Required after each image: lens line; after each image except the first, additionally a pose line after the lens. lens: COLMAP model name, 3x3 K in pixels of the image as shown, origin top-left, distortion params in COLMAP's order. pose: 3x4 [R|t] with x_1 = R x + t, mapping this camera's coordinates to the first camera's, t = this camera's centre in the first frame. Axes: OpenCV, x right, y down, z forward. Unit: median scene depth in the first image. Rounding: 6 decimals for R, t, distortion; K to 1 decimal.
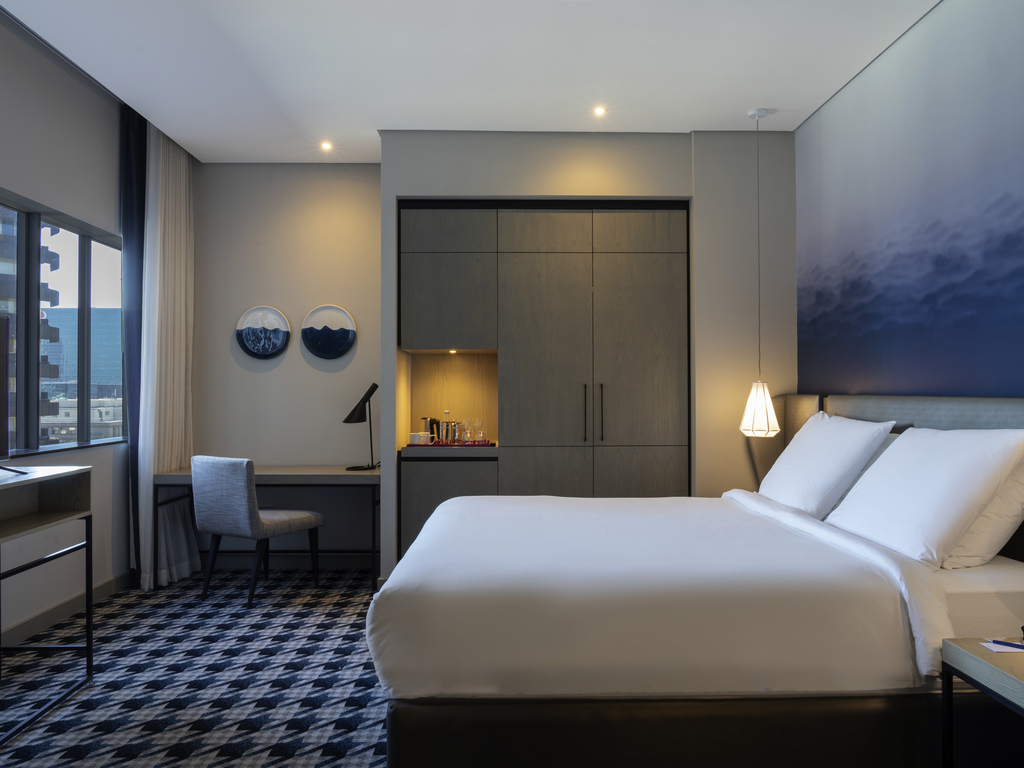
lens RADIAL K [[781.3, 0, 510.1], [0, 781.3, 379.1], [0, 0, 1]] dist [-0.011836, 0.016662]
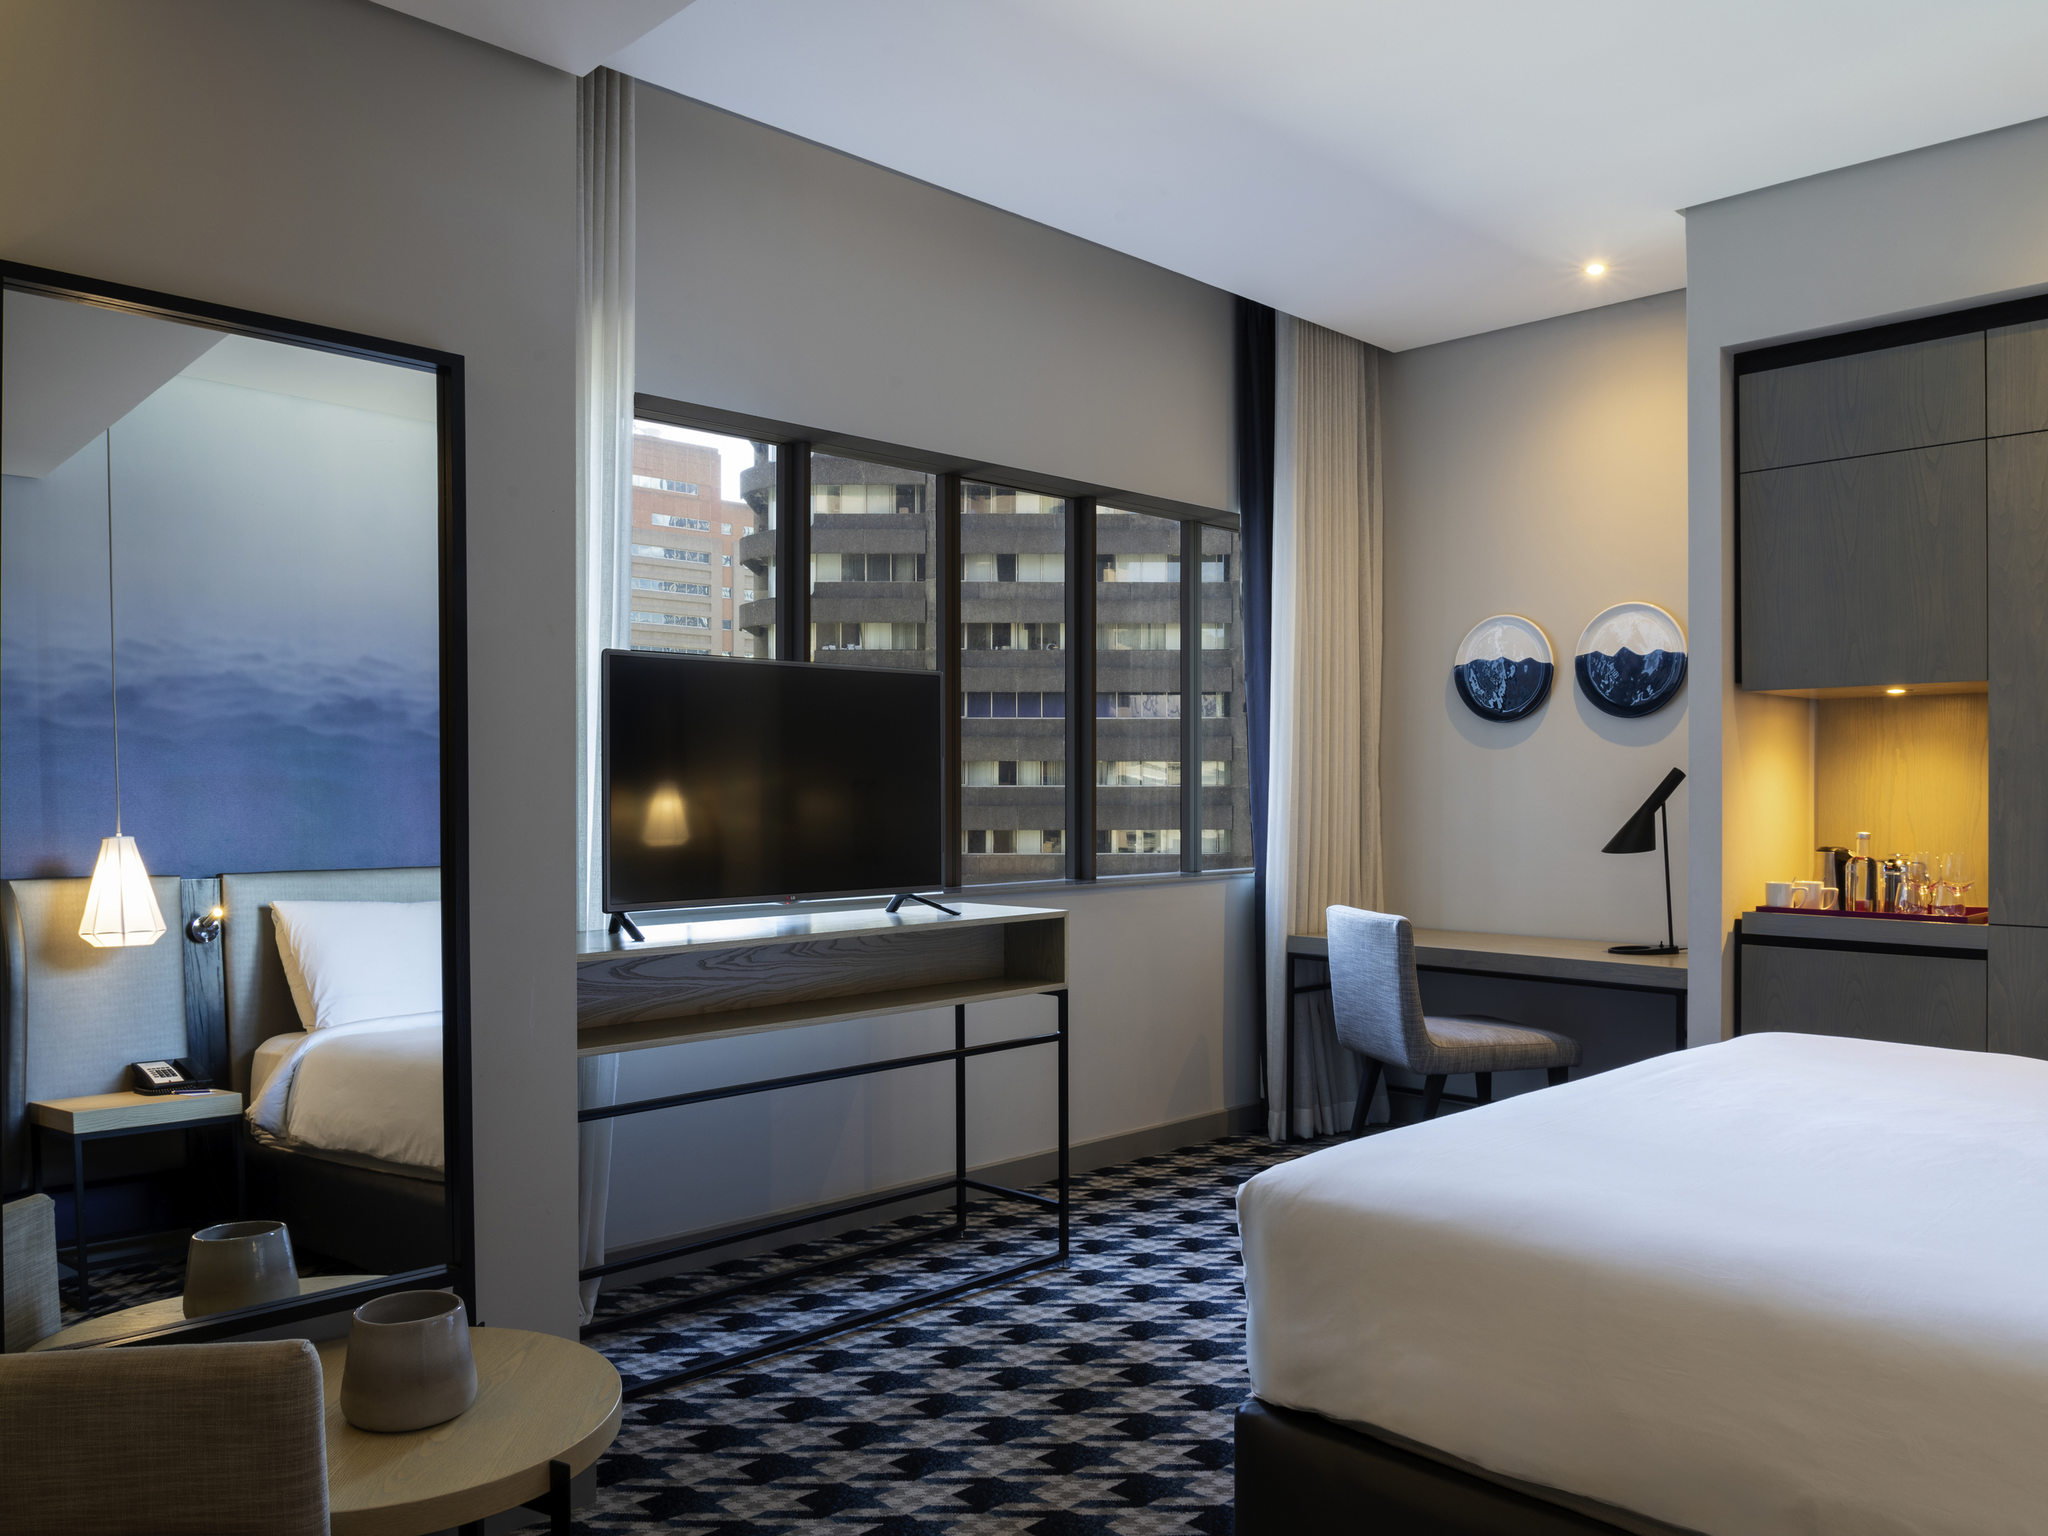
lens RADIAL K [[1562.5, 0, 1022.4], [0, 1562.5, 782.8], [0, 0, 1]] dist [-0.011836, 0.016662]
pose [[0.701705, -0.001322, -0.712466, 0.206470], [0.011380, 0.999892, 0.009352, 0.000940], [0.712376, -0.014671, 0.701644, 0.084679]]
